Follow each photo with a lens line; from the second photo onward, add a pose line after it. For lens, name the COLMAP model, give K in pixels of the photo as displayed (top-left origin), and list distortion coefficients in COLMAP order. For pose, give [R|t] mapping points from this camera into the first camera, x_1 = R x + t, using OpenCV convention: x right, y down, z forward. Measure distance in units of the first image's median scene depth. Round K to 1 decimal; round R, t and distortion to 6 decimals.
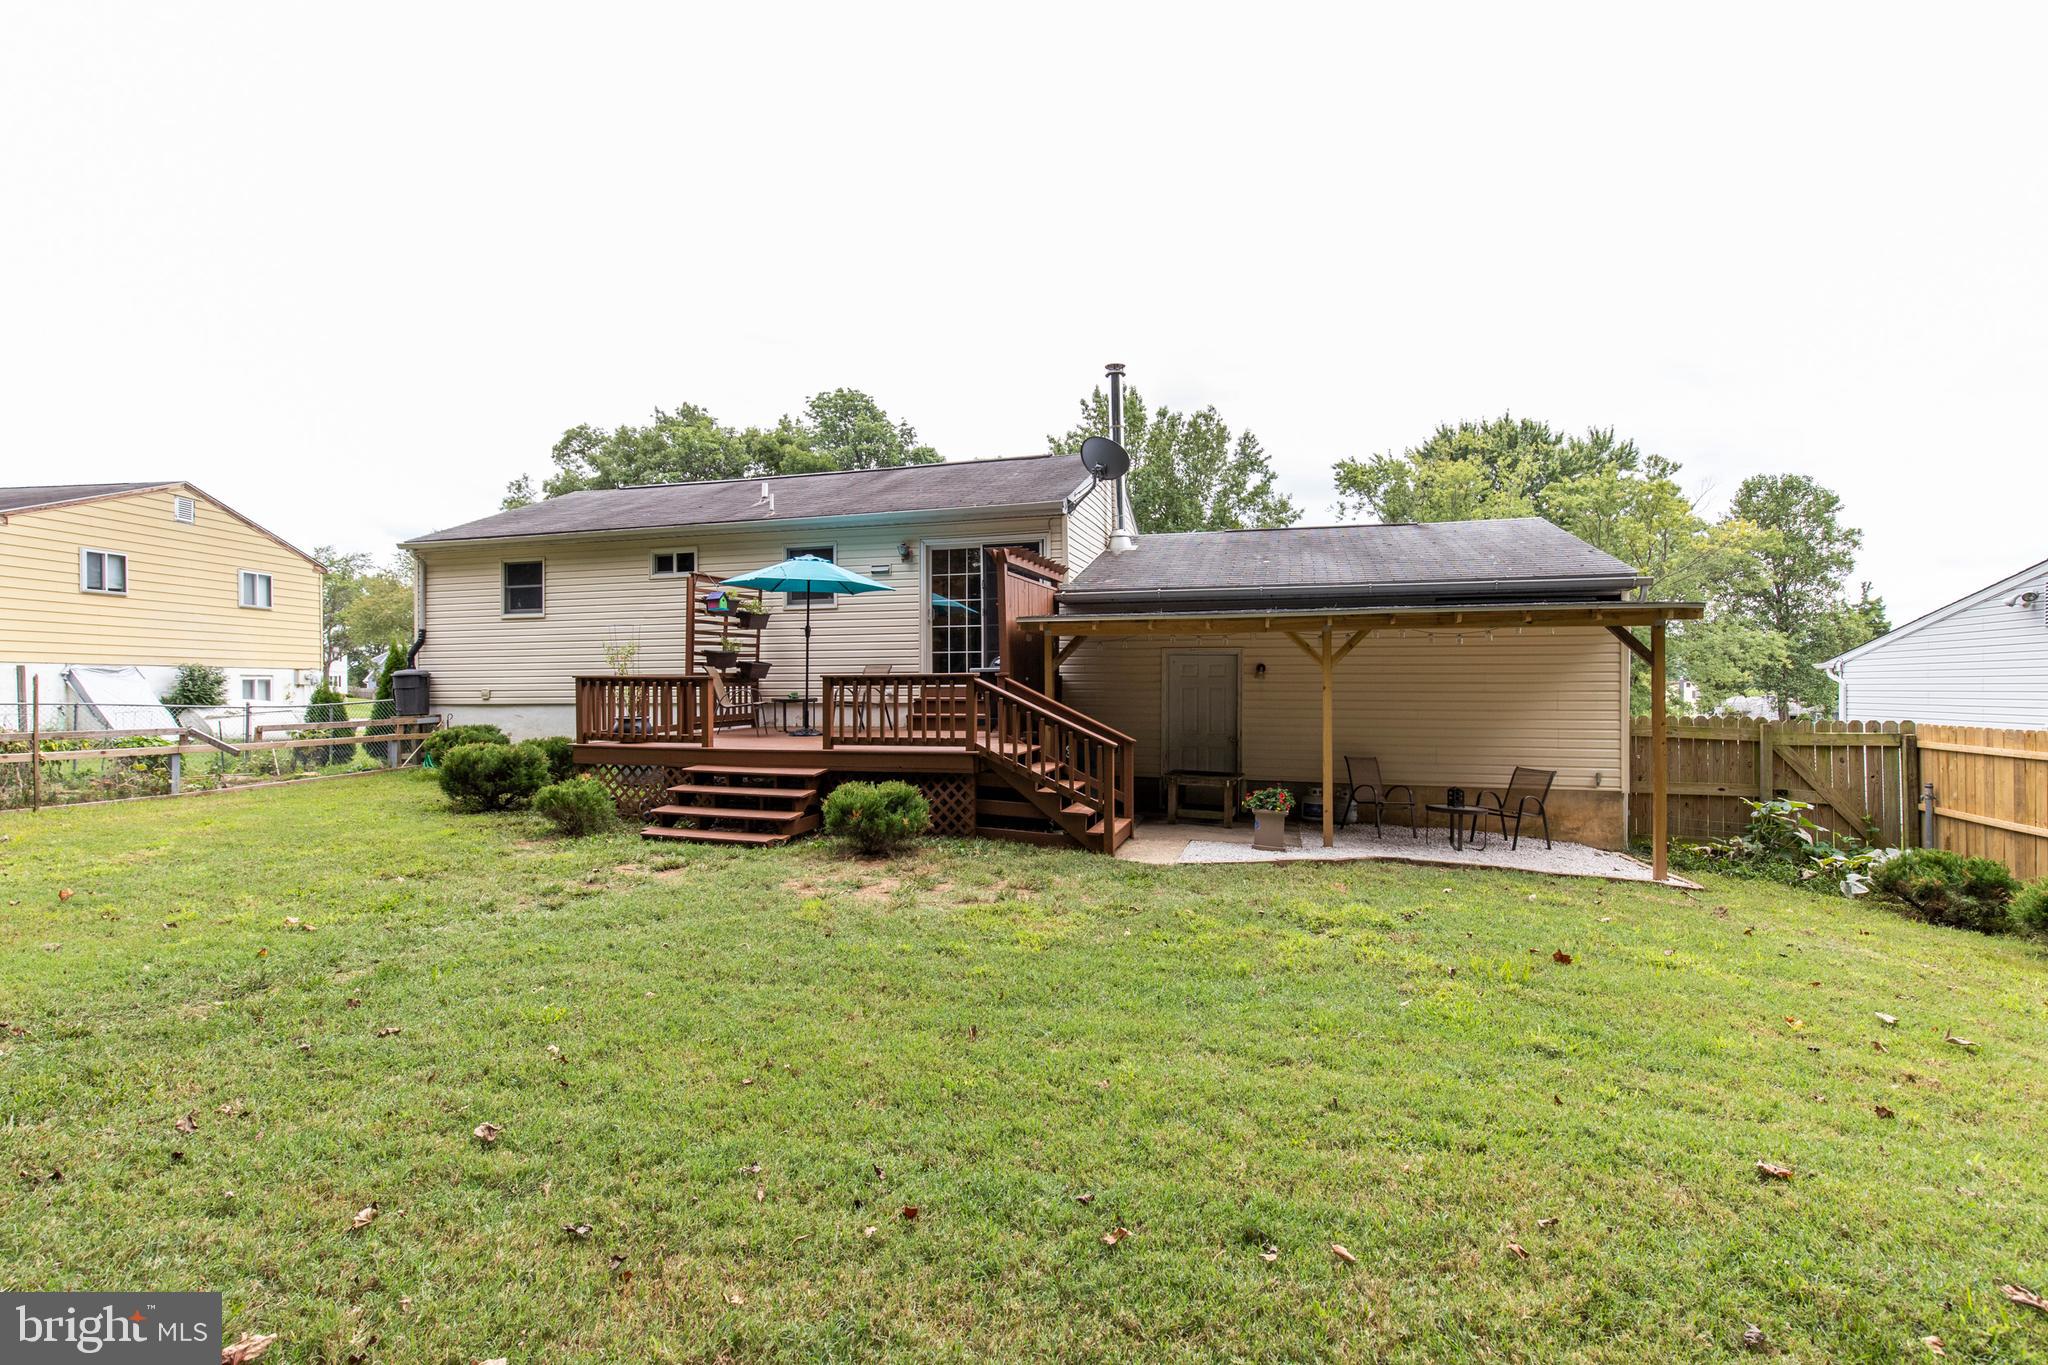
lens RADIAL K [[921.5, 0, 1024.0], [0, 921.5, 682.5], [0, 0, 1]] dist [0.001266, 0.000413]
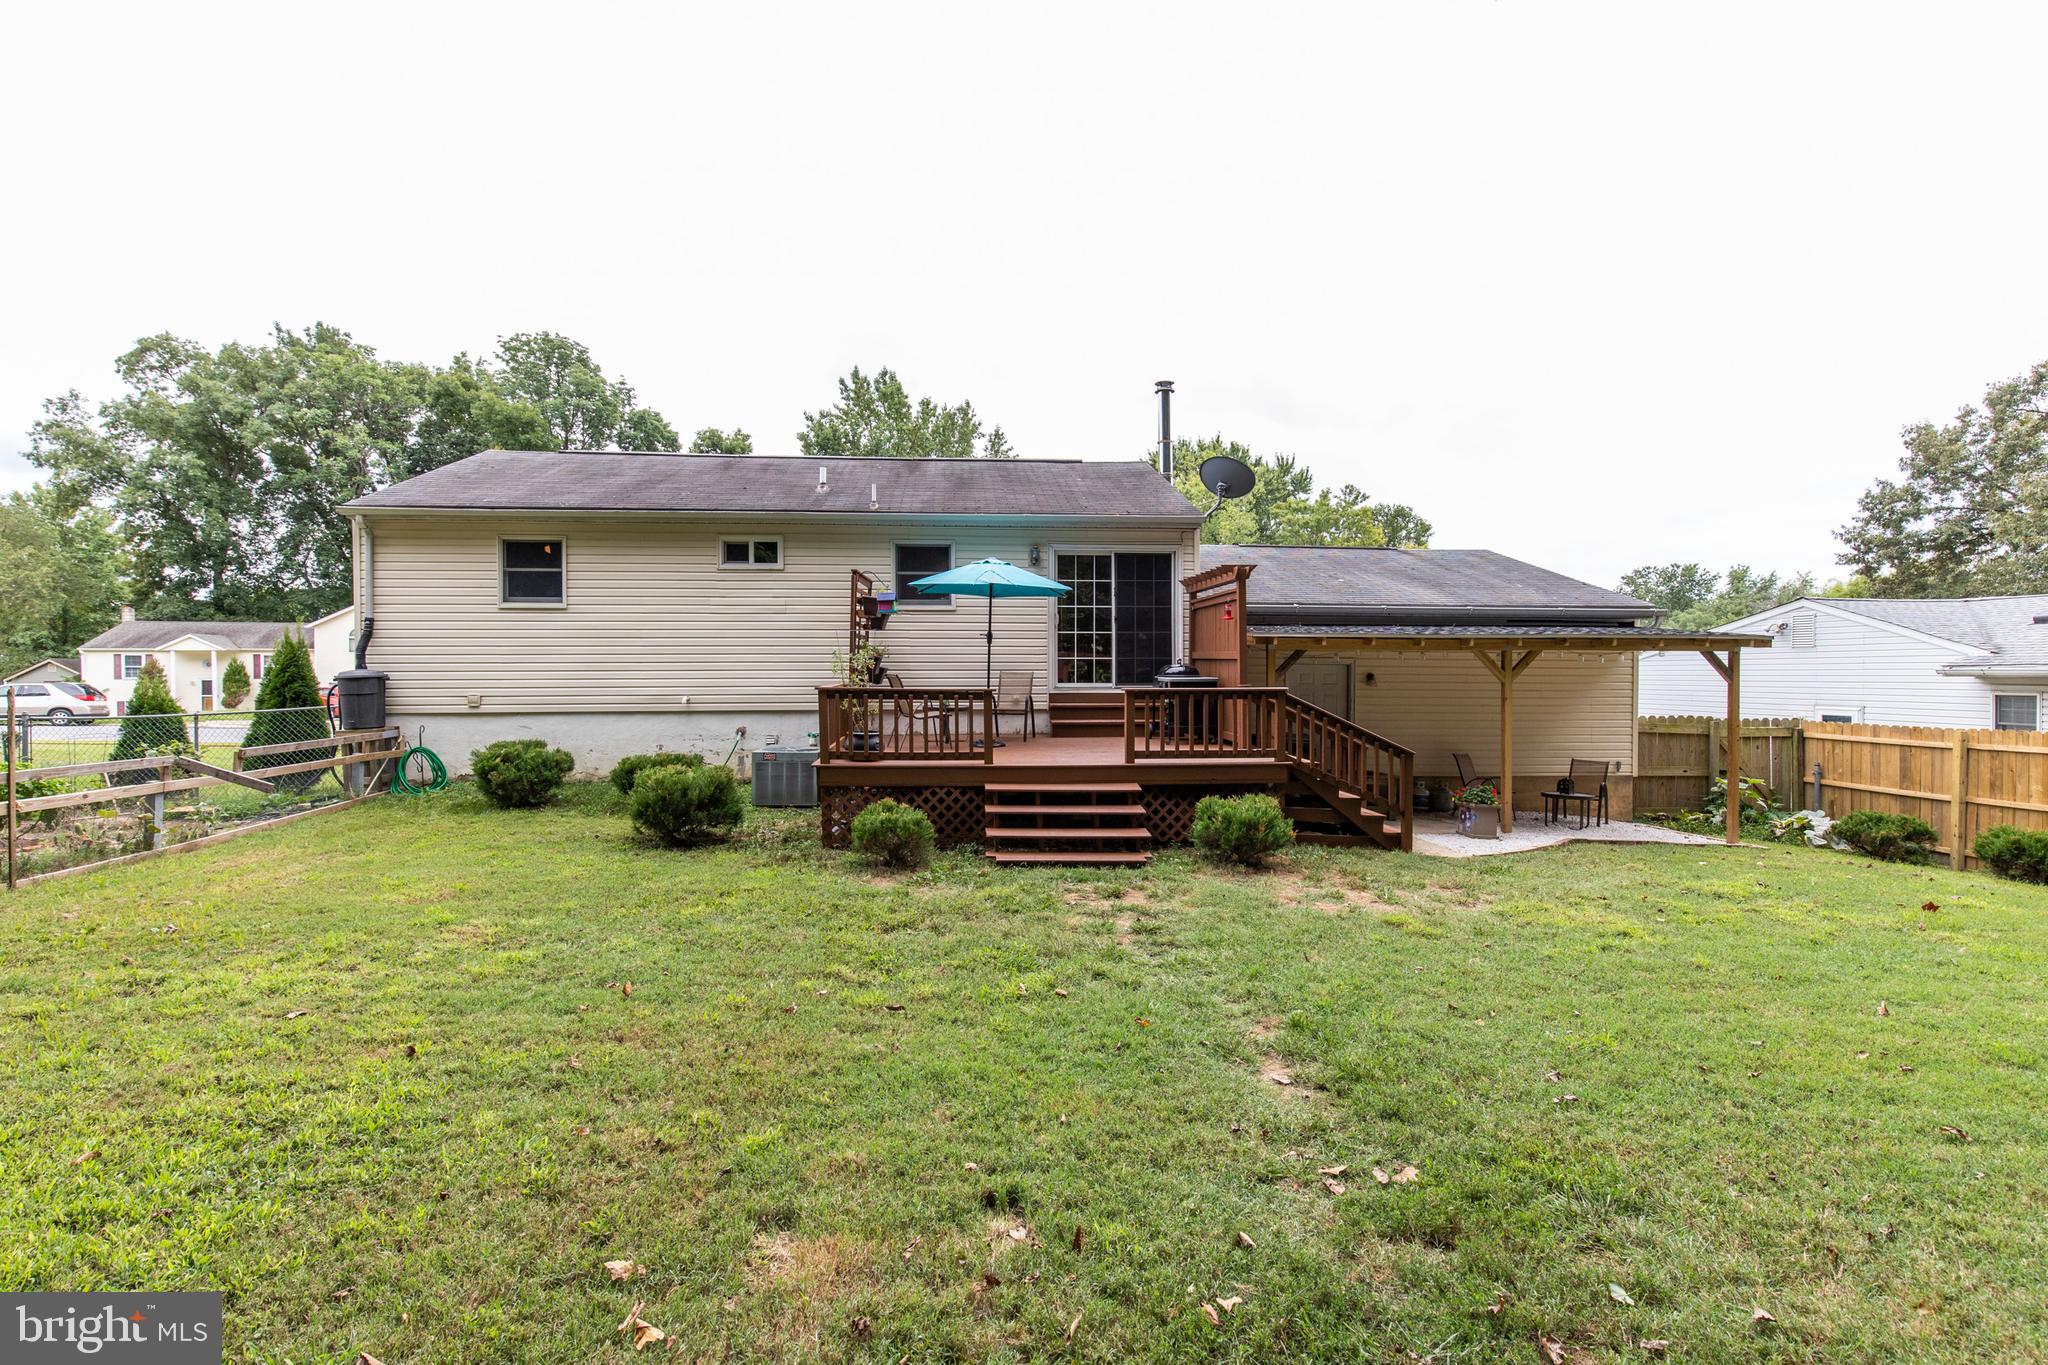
lens RADIAL K [[931.1, 0, 1024.0], [0, 931.1, 682.5], [0, 0, 1]] dist [-0.000012, -0.000547]
pose [[0.934236, -0.000267, 0.356657, -0.480097], [-0.005381, 0.999875, 0.014846, -0.020526], [-0.356616, -0.015789, 0.934118, 0.072753]]
